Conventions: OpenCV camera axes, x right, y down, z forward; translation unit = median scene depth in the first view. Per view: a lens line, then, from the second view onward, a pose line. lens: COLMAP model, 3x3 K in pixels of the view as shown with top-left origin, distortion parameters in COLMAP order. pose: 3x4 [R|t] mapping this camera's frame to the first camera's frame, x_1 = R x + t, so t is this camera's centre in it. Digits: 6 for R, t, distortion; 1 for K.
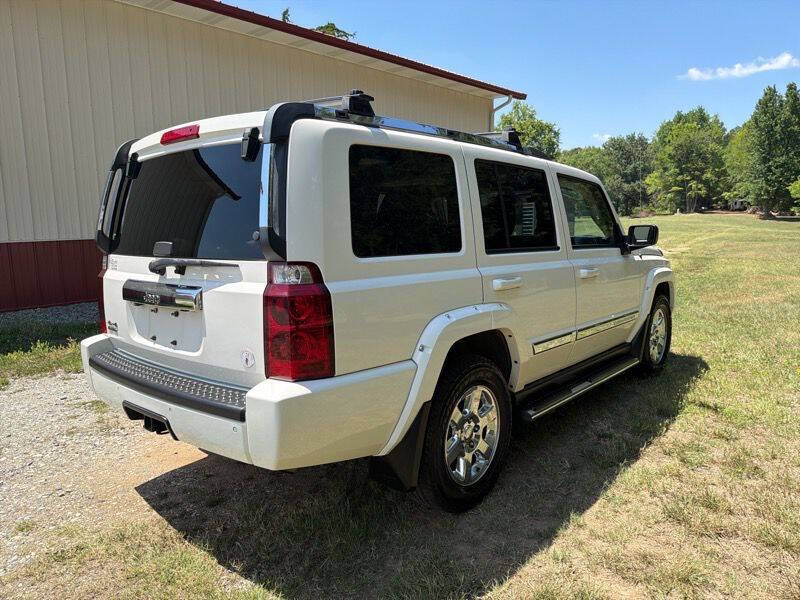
lens RADIAL K [[563.9, 0, 410.2], [0, 563.9, 303.0], [0, 0, 1]] dist [0.018665, -0.029239]
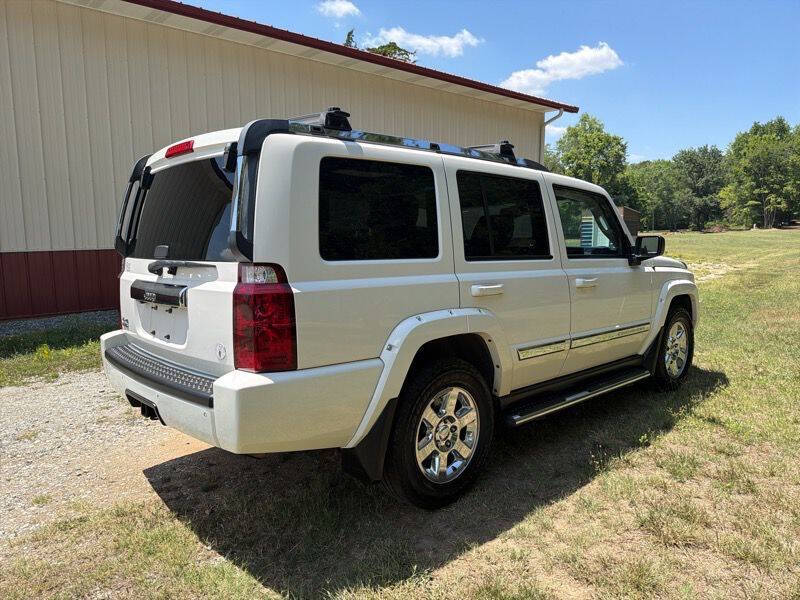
lens RADIAL K [[563.9, 0, 411.7], [0, 563.9, 301.3], [0, 0, 1]] dist [0.018665, -0.029239]
pose [[0.994262, 0.018218, -0.105405, 0.150338], [-0.021084, 0.999436, -0.026131, 0.017488], [0.104869, 0.028204, 0.994086, -0.043112]]
